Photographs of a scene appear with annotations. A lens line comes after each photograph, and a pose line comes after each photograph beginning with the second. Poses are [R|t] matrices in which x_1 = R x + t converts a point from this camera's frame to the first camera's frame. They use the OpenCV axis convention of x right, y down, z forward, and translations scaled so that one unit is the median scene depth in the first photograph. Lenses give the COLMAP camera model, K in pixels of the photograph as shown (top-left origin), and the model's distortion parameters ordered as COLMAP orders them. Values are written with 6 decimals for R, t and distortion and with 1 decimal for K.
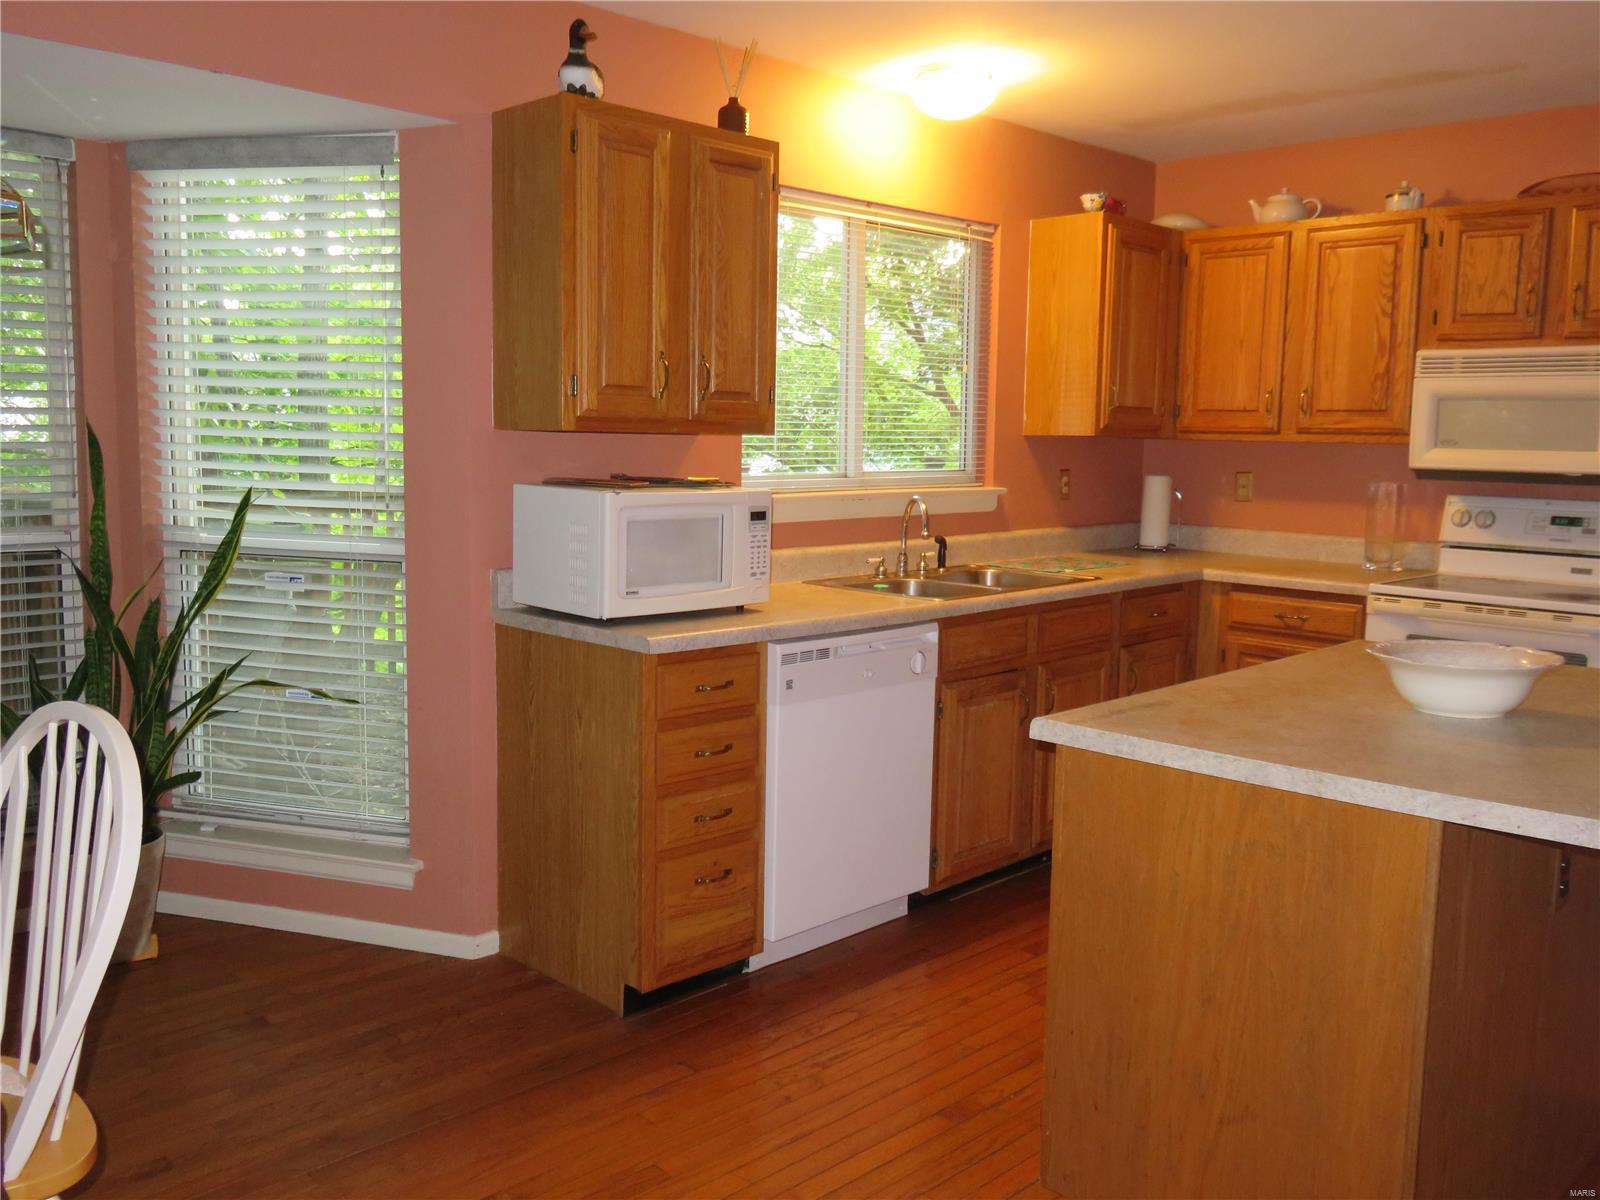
lens RADIAL K [[1346.1, 0, 800.0], [0, 1346.1, 600.0], [0, 0, 1]] dist [-0.017459, -0.007157]
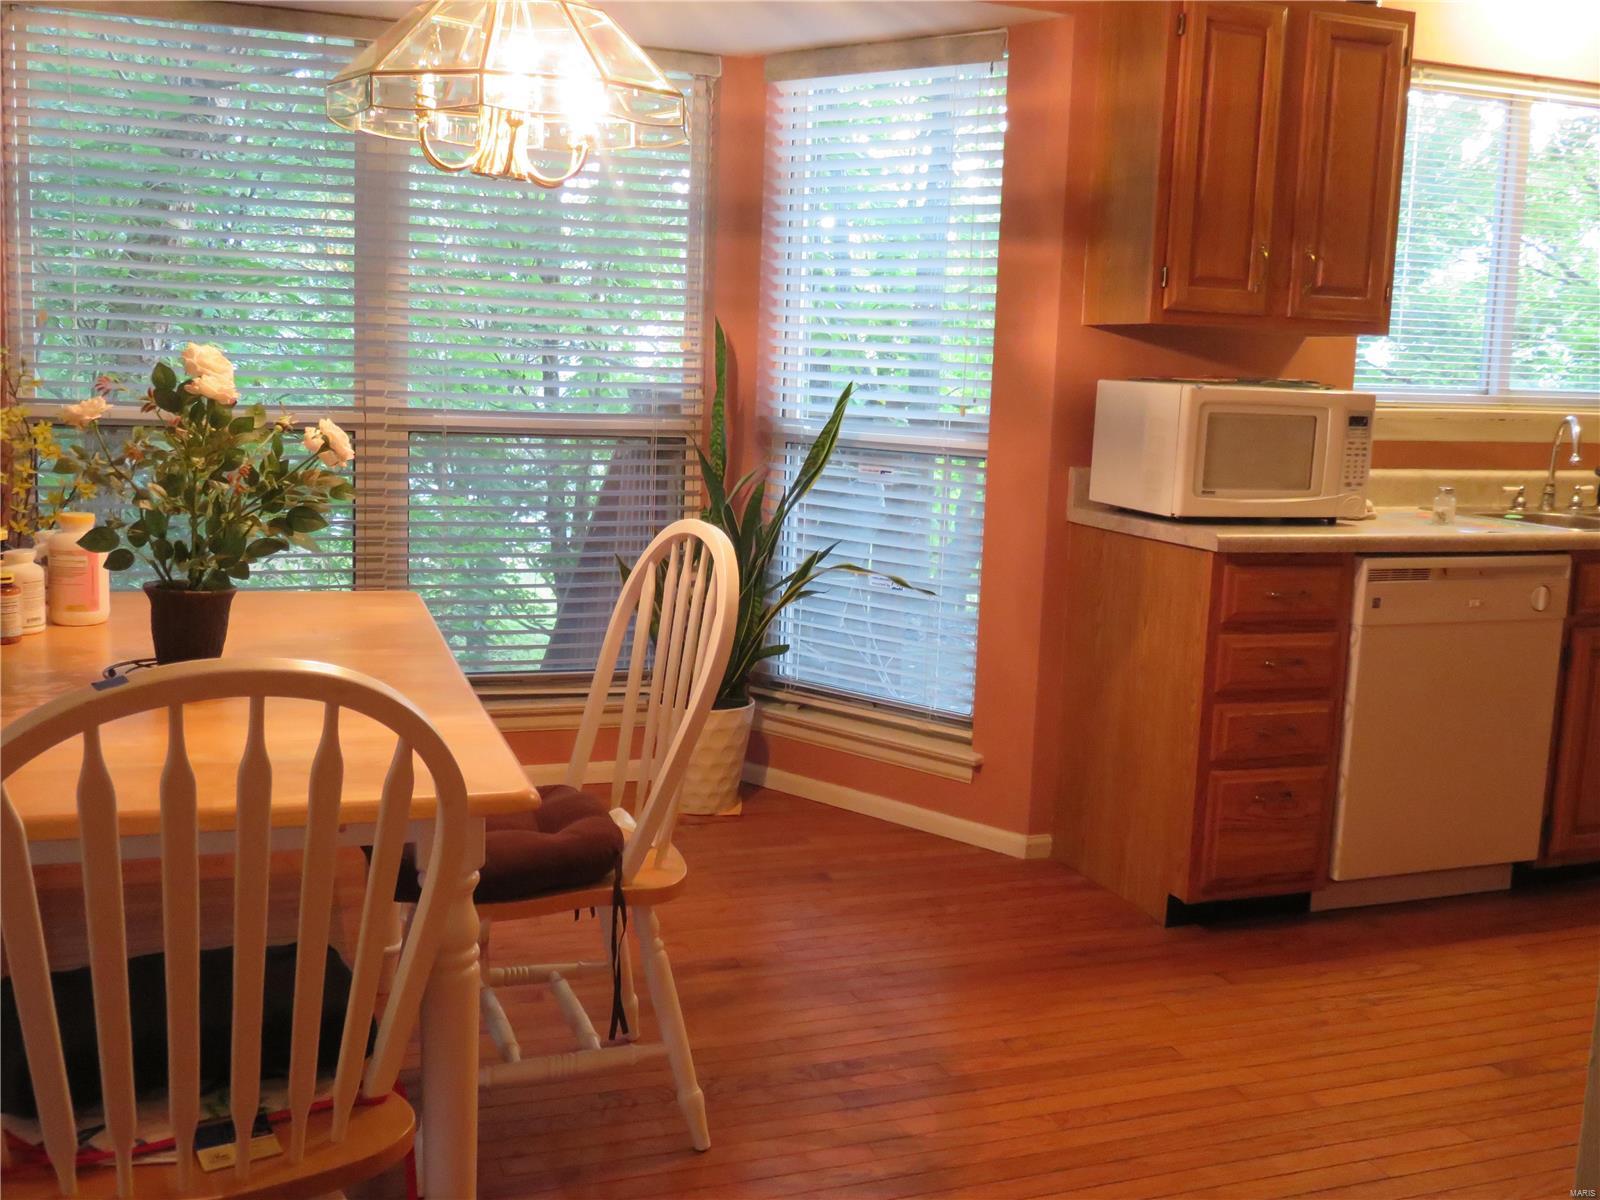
lens RADIAL K [[1555.3, 0, 800.0], [0, 1555.3, 600.0], [0, 0, 1]] dist [-0.019566, -0.014641]
pose [[0.908249, 0.074974, -0.411659, 0.062261], [-0.069188, 0.997183, 0.028965, 0.050819], [0.412671, 0.002174, 0.910877, -0.113819]]
